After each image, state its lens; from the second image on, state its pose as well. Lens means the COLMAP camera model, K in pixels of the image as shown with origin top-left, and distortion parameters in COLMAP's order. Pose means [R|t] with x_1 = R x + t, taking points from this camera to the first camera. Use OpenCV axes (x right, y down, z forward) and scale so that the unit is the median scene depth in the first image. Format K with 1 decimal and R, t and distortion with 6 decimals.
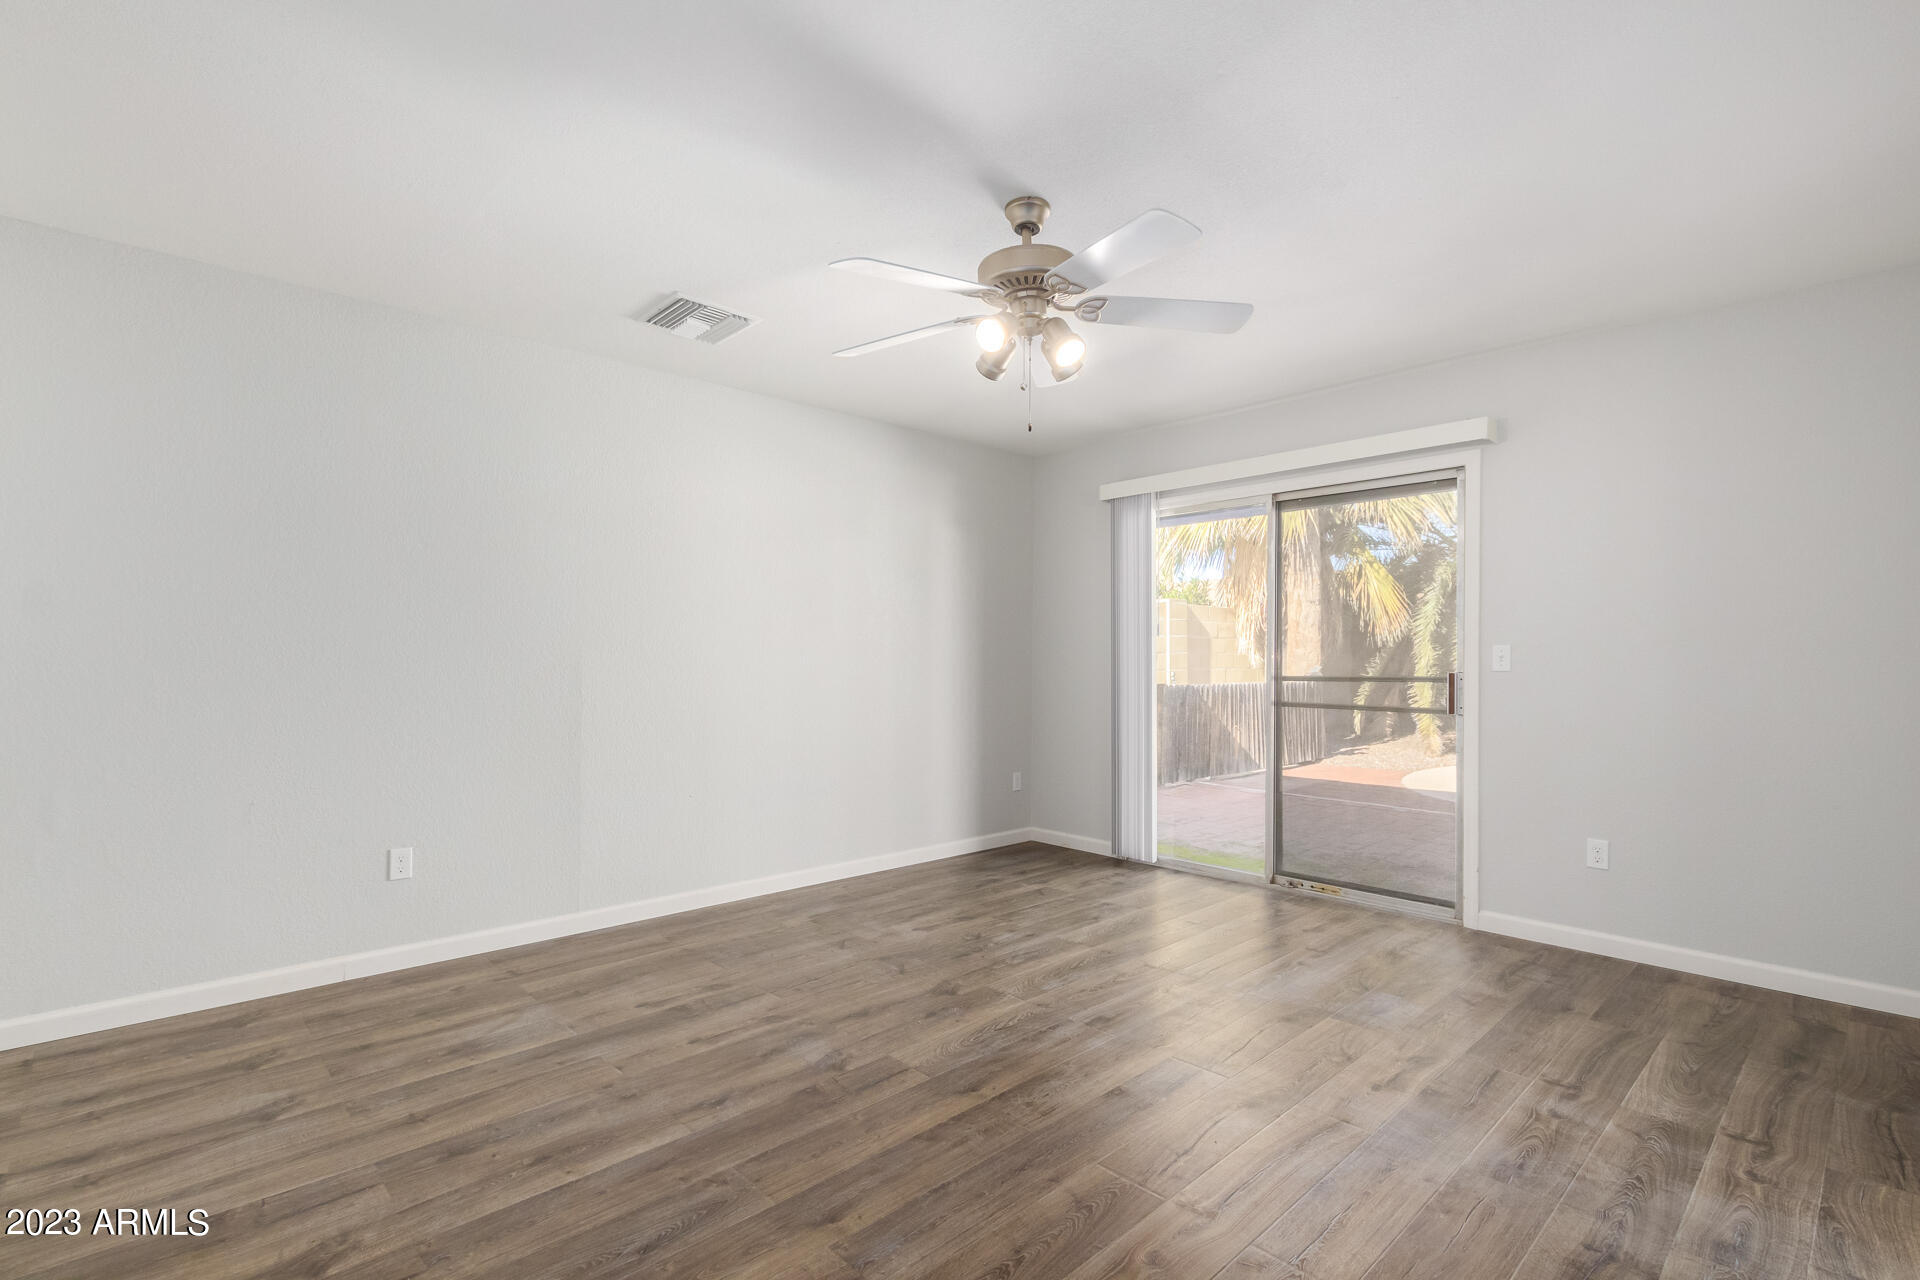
lens RADIAL K [[899.2, 0, 957.8], [0, 899.2, 654.6], [0, 0, 1]] dist [0.019383, 0.000052]
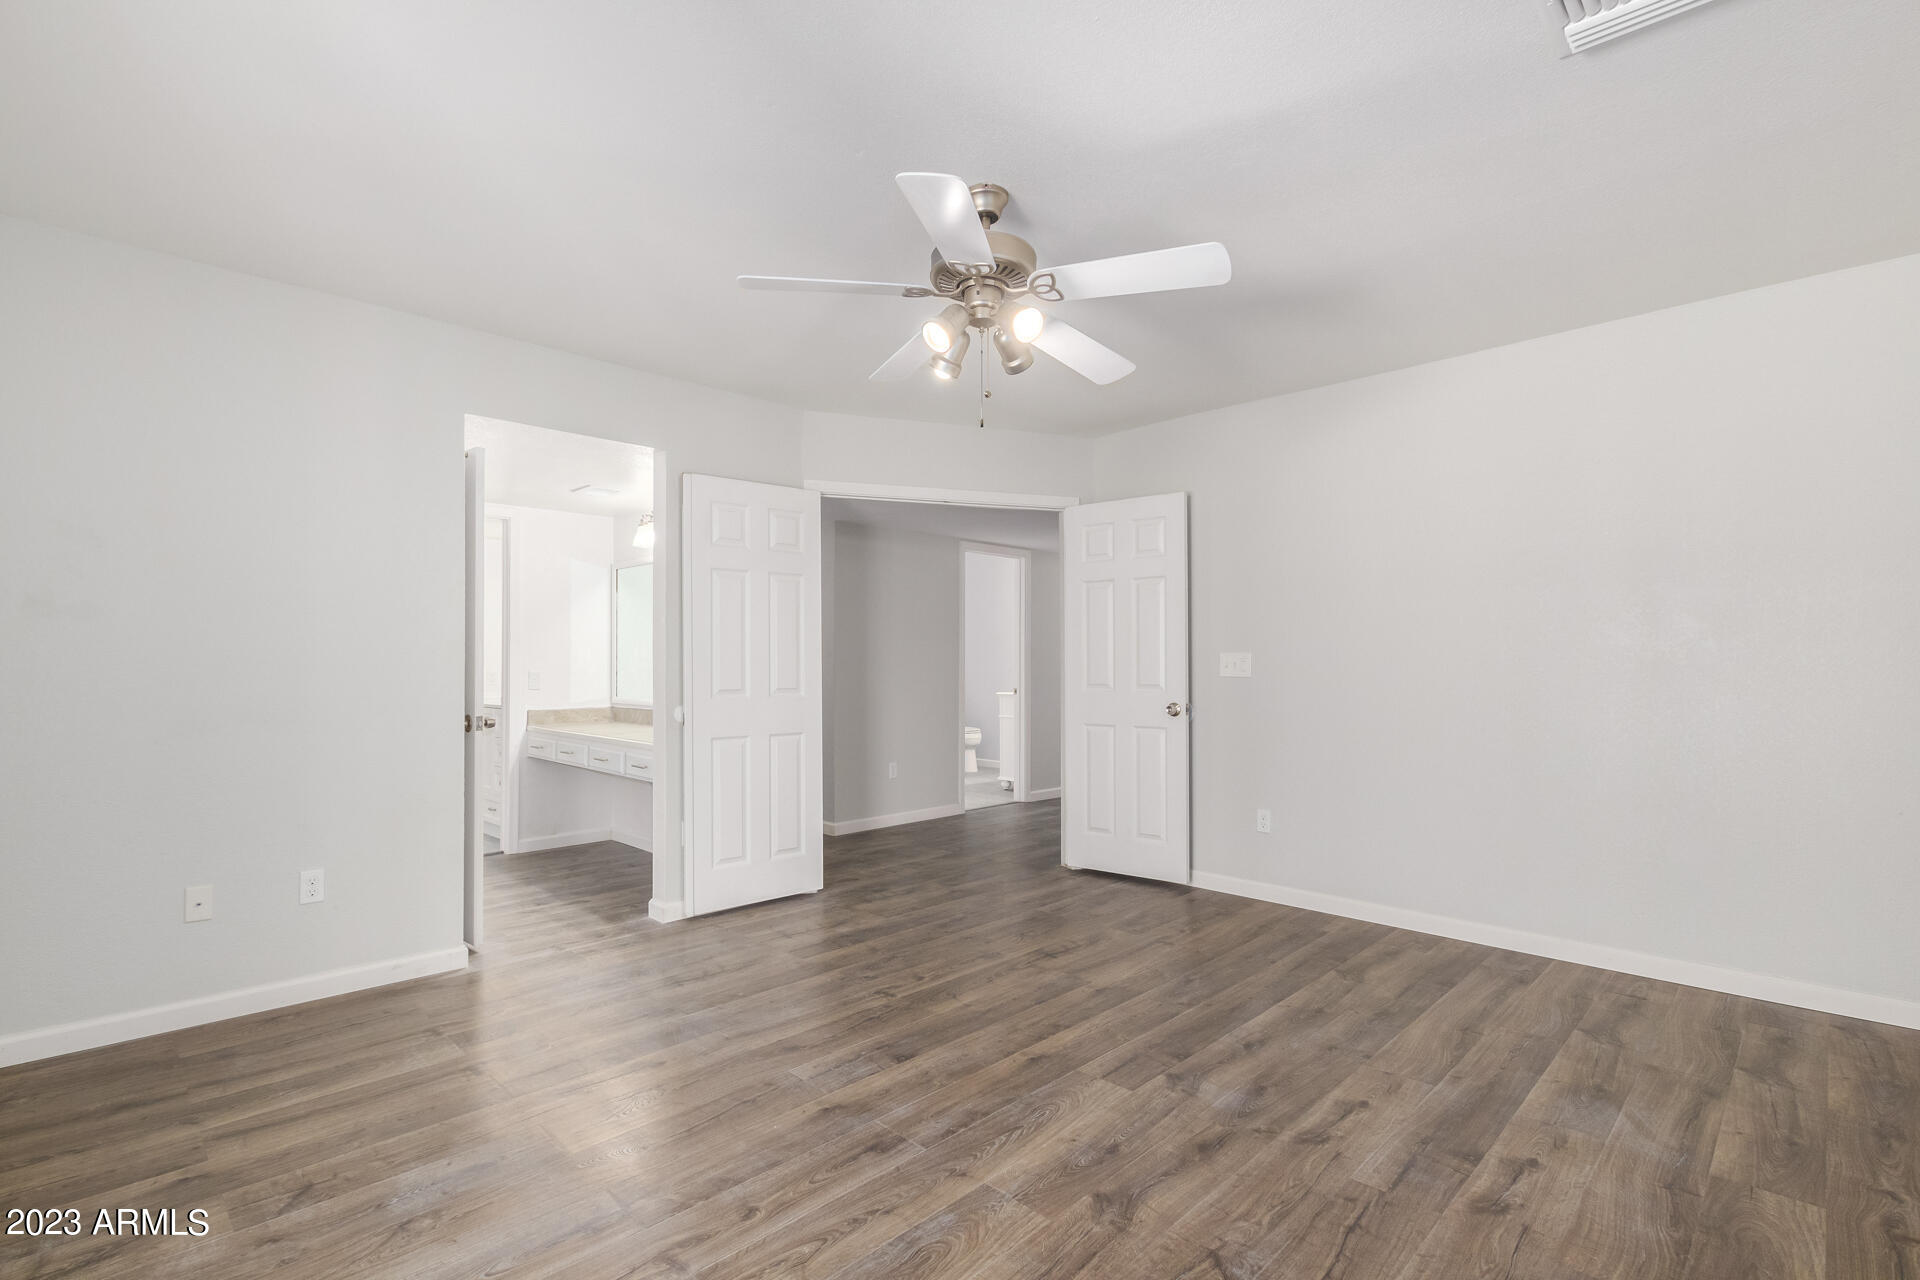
lens RADIAL K [[899.2, 0, 957.8], [0, 899.2, 654.6], [0, 0, 1]] dist [0.019383, 0.000052]
pose [[-0.999339, -0.004783, -0.036047, 0.137404], [-0.004168, 0.999845, -0.017127, 0.011080], [0.036123, -0.016965, -0.999203, 1.919742]]
